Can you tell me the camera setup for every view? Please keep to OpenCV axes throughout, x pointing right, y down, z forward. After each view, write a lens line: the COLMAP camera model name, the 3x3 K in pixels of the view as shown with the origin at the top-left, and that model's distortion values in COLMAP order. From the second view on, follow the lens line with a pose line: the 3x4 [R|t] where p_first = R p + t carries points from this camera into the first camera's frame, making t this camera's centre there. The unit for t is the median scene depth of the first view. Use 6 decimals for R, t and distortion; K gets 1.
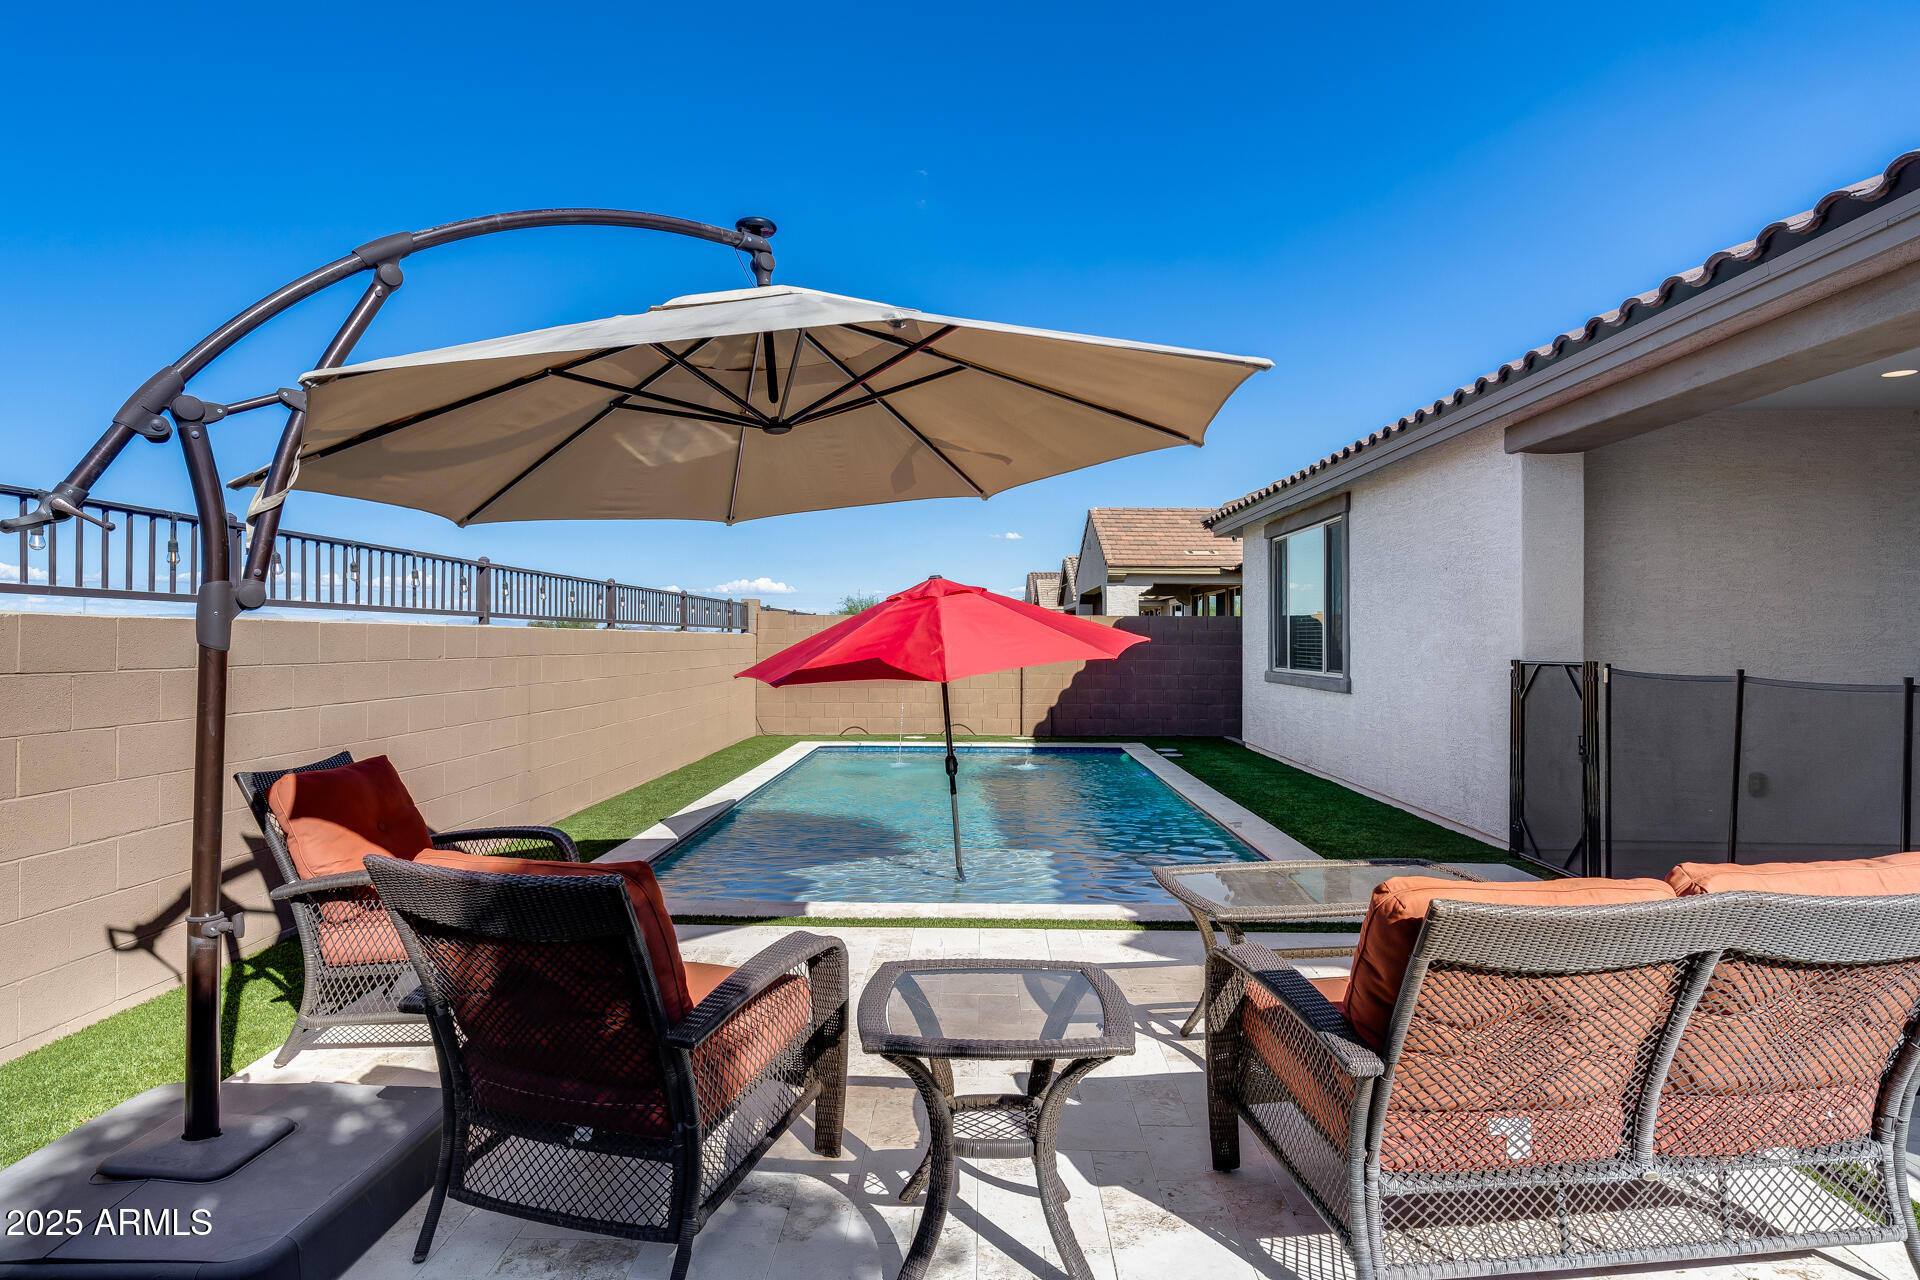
lens RADIAL K [[1085.6, 0, 935.3], [0, 1085.6, 643.0], [0, 0, 1]] dist [0.012862, 0.000659]
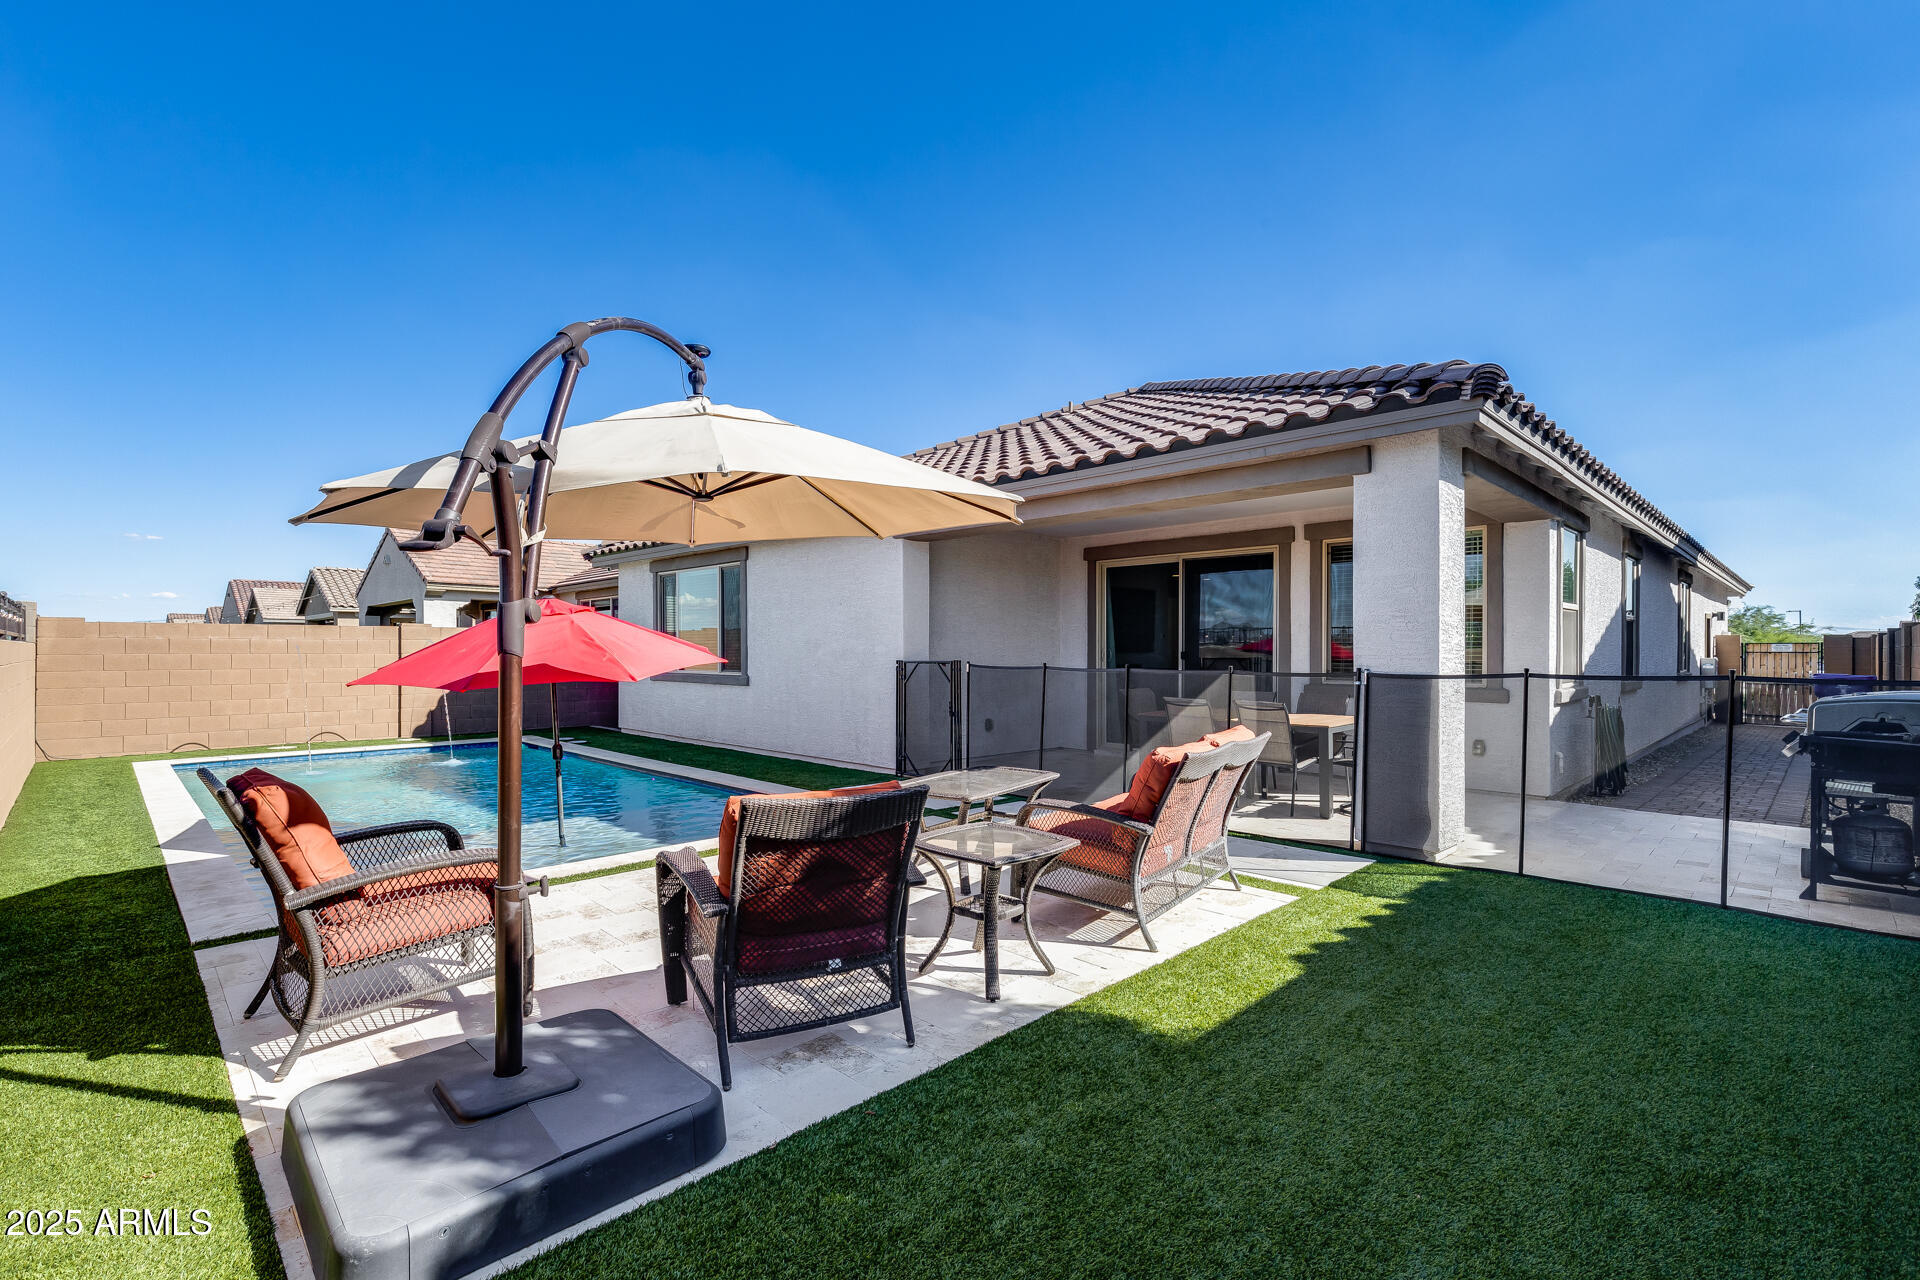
lens RADIAL K [[867.7, 0, 960.0], [0, 867.7, 640.0], [0, 0, 1]] dist [0.011074, 0.000310]
pose [[0.693471, 0.004694, 0.720470, -0.743494], [0.004608, 0.999929, -0.010950, -0.000684], [-0.720470, 0.010913, 0.693400, -0.001870]]
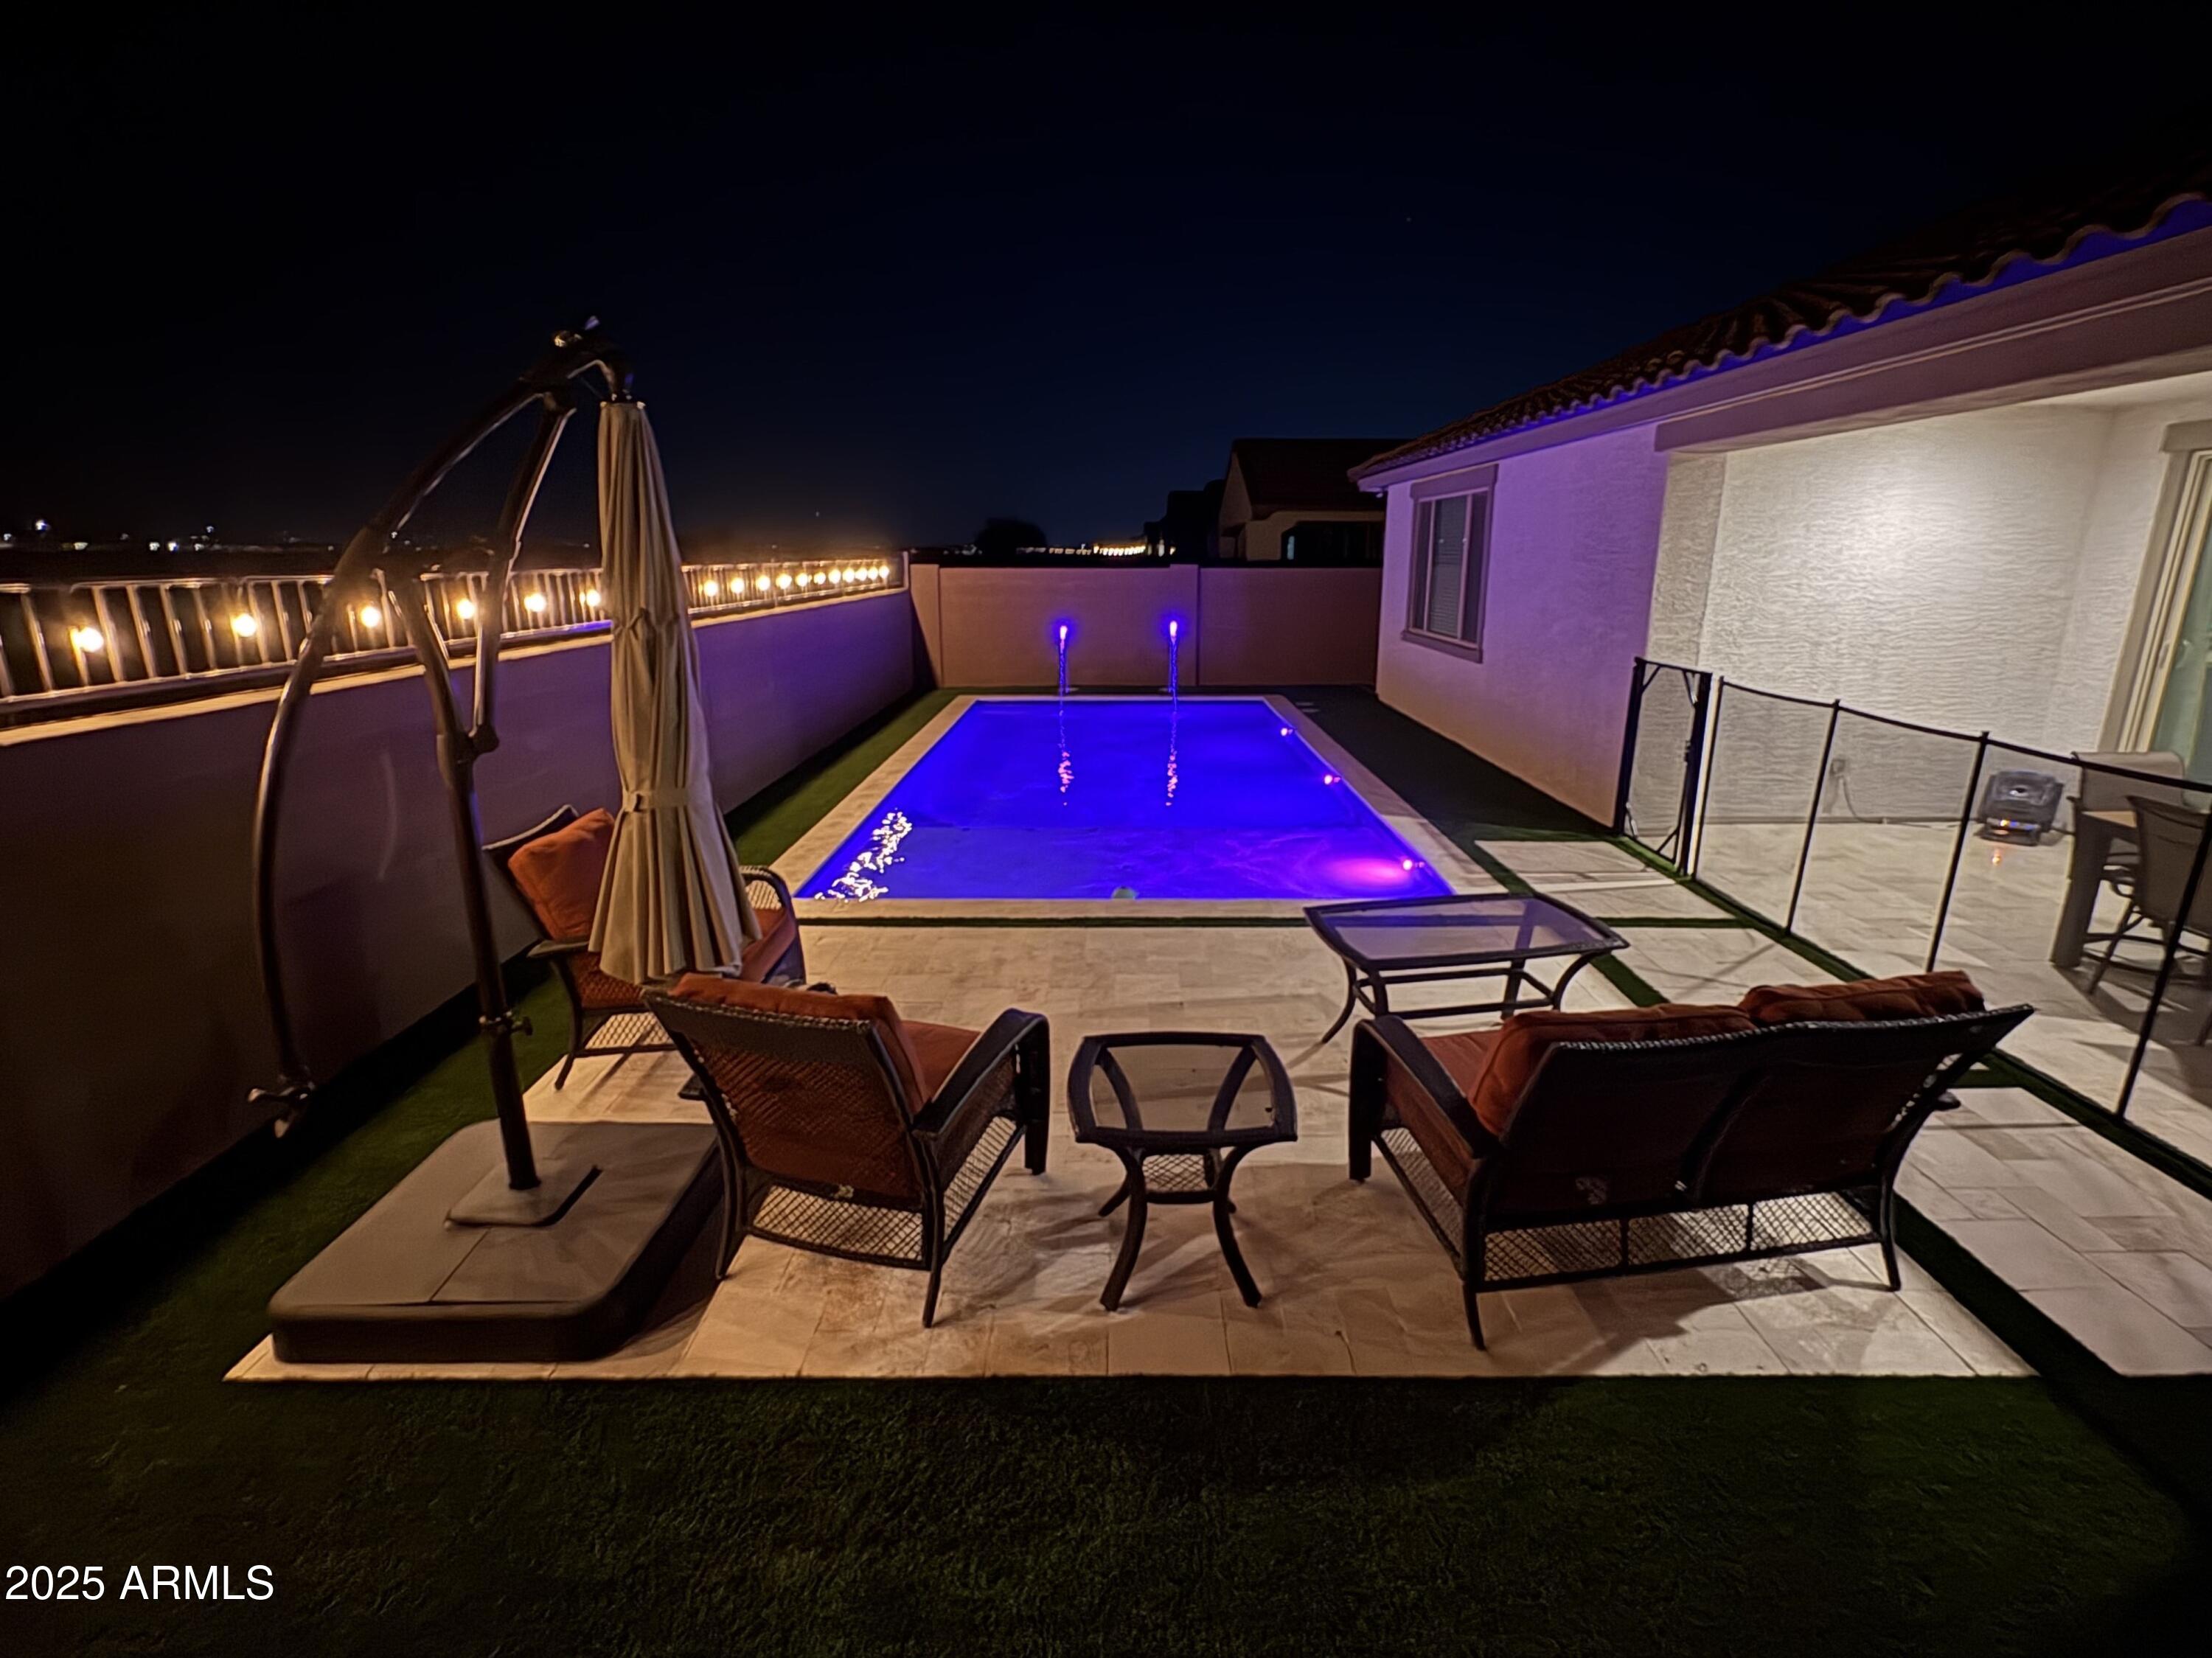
lens RADIAL K [[1038.3, 0, 1106.0], [0, 1038.3, 829.0], [0, 0, 1]] dist [-0.001684, -0.000614]
pose [[0.999577, -0.011245, 0.026820, -0.038307], [0.004067, 0.967203, 0.253970, -0.161577], [-0.028797, -0.253754, 0.966840, -0.023745]]
